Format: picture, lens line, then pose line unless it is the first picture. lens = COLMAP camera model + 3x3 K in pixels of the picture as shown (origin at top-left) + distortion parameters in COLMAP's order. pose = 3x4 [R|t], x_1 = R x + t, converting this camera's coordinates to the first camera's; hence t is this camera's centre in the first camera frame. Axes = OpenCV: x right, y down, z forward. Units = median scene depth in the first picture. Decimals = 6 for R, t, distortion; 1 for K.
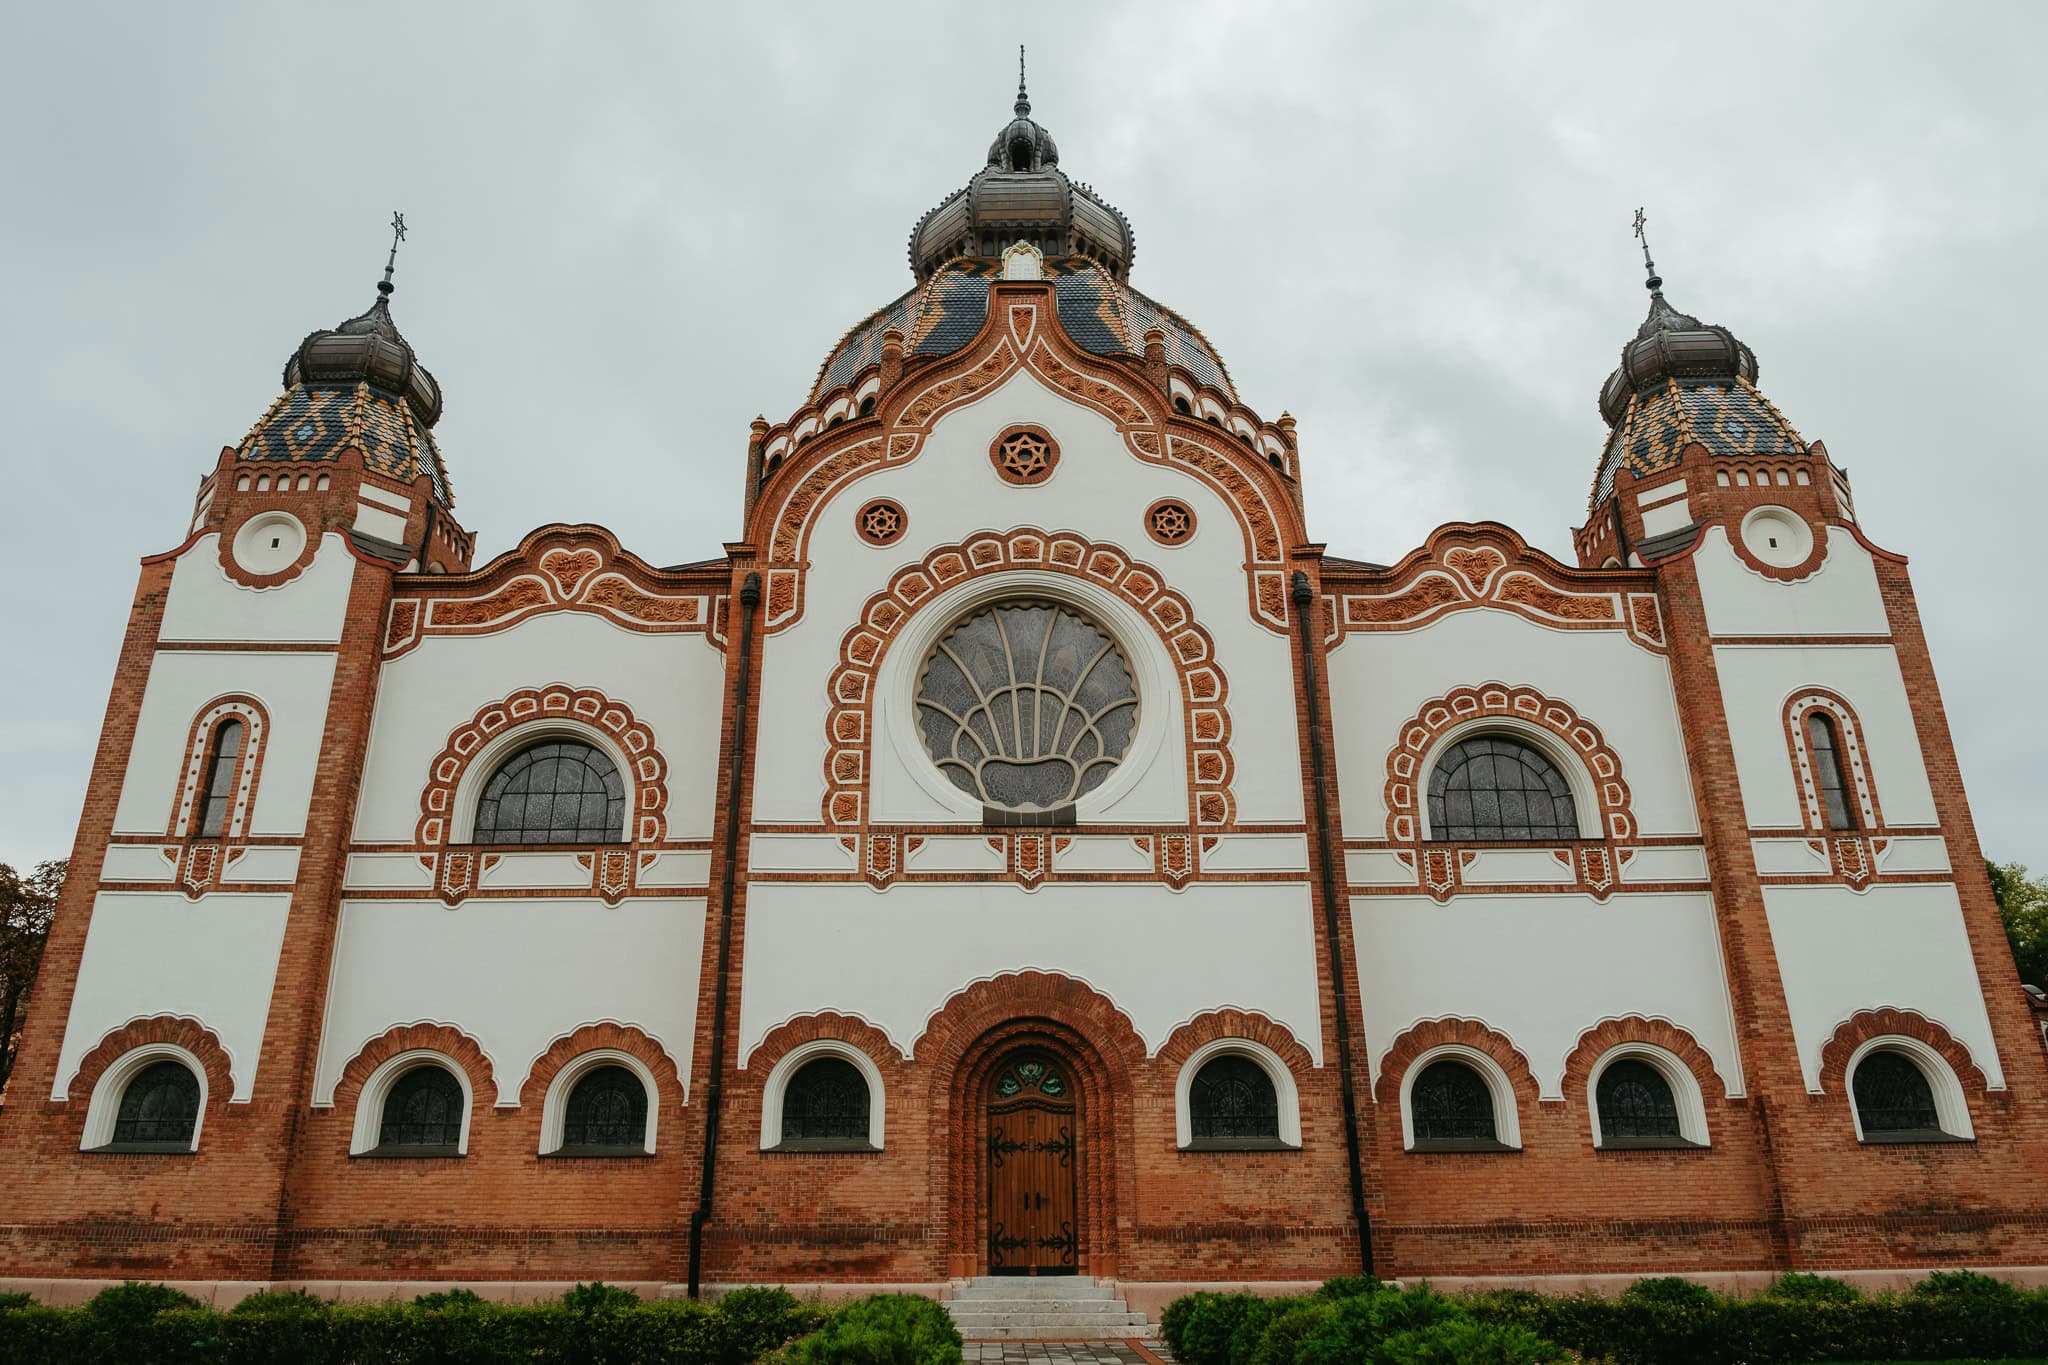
lens RADIAL K [[1453.0, 0, 1024.1], [0, 1453.0, 683.1], [0, 0, 1]] dist [0.037932, 0.000319]
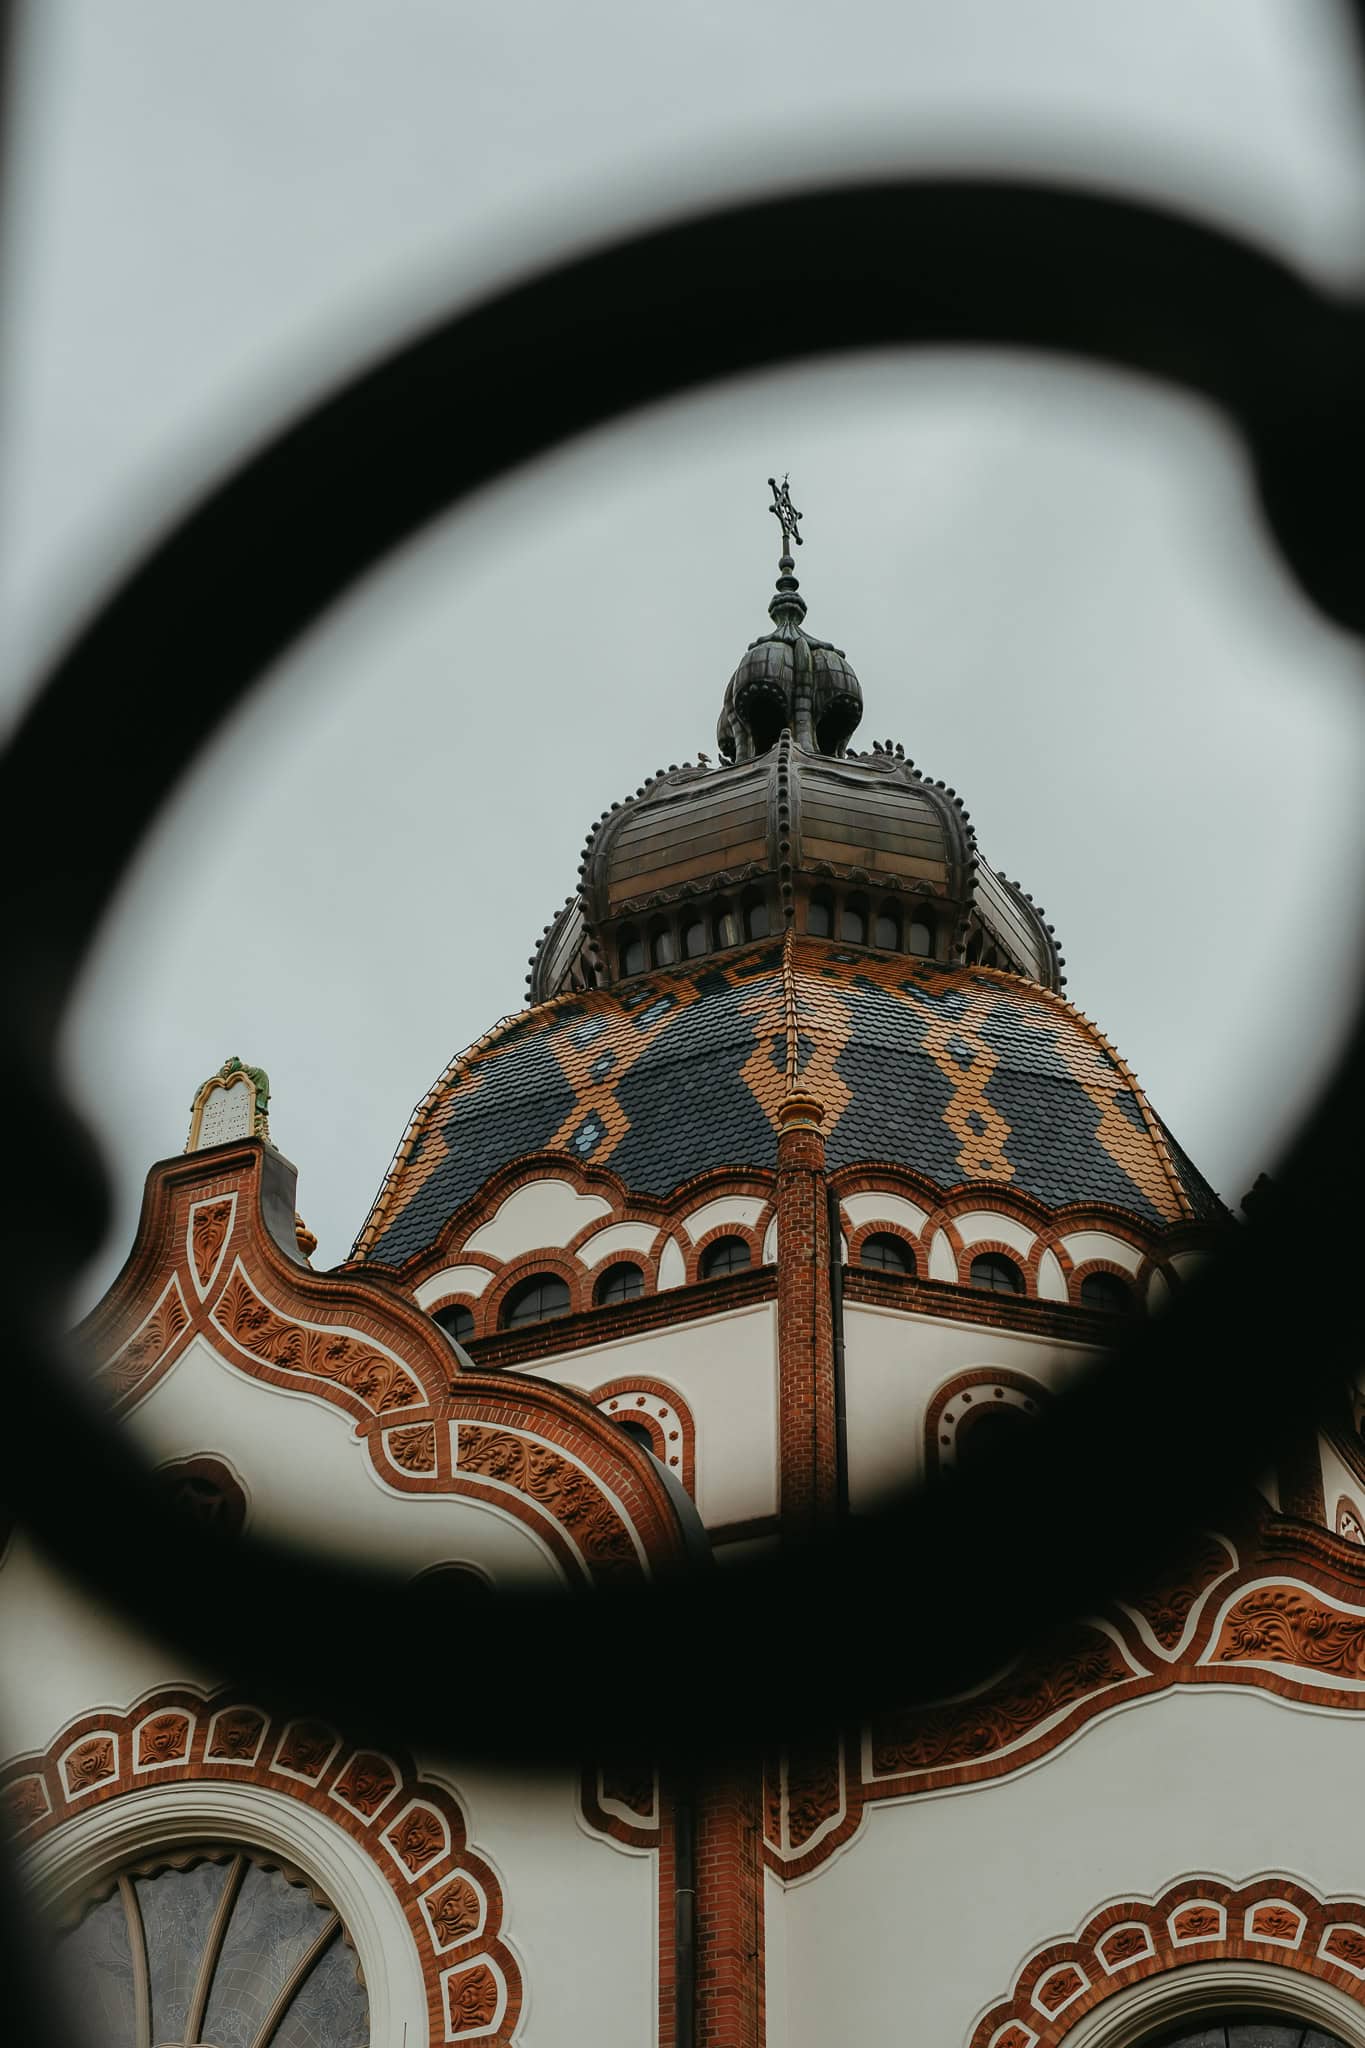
lens RADIAL K [[3672.8, 0, 682.4], [0, 3672.8, 1023.9], [0, 0, 1]] dist [0.028173, 0.000000]
pose [[0.881908, -0.241569, -0.404825, 0.658419], [0.151852, 0.958529, -0.241170, -0.002916], [0.446296, 0.151216, 0.882017, 0.005671]]
